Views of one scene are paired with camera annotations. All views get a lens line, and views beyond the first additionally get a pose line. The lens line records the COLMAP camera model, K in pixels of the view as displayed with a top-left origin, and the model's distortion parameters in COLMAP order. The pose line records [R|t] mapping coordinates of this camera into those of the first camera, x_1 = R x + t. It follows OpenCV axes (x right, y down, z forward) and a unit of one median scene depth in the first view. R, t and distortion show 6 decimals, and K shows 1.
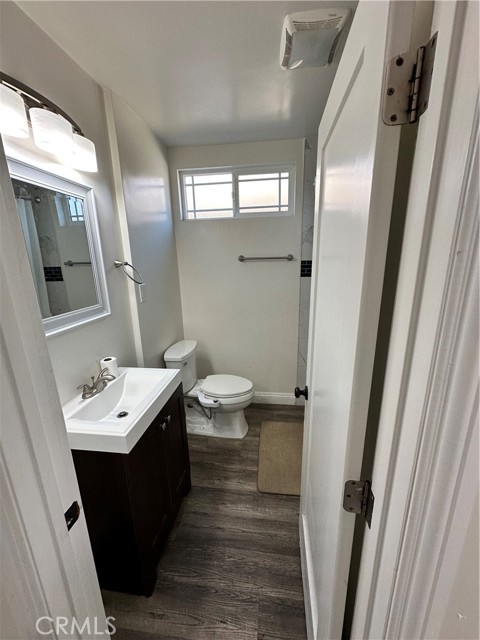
lens RADIAL K [[255.0, 0, 240.0], [0, 255.0, 320.0], [0, 0, 1]] dist [-0.002357, 0.000067]
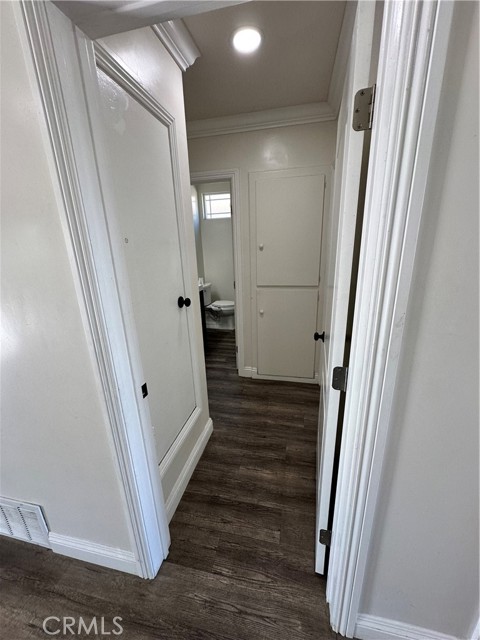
lens RADIAL K [[255.0, 0, 240.0], [0, 255.0, 320.0], [0, 0, 1]] dist [-0.002357, 0.000067]
pose [[0.996085, 0.014944, -0.087134, 0.302924], [-0.011352, 0.999071, 0.041570, 0.387149], [0.087674, -0.040418, 0.995329, -1.258321]]
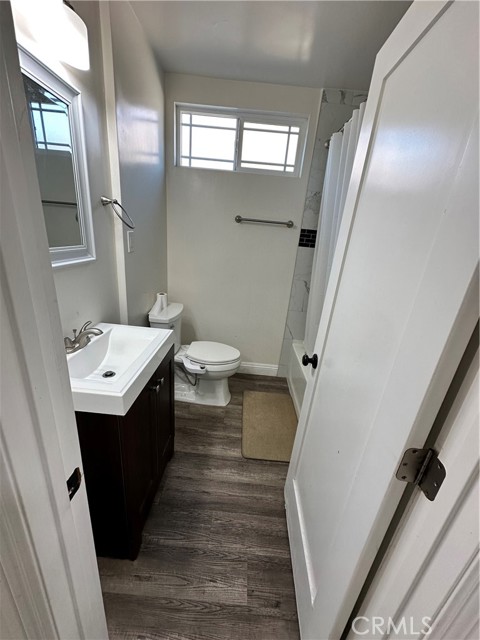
lens RADIAL K [[255.0, 0, 240.0], [0, 255.0, 320.0], [0, 0, 1]] dist [-0.002357, 0.000067]
pose [[0.989555, 0.076225, 0.122353, -0.103374], [-0.088041, 0.991648, 0.094254, 0.047107], [-0.114147, -0.104041, 0.988001, 0.071935]]
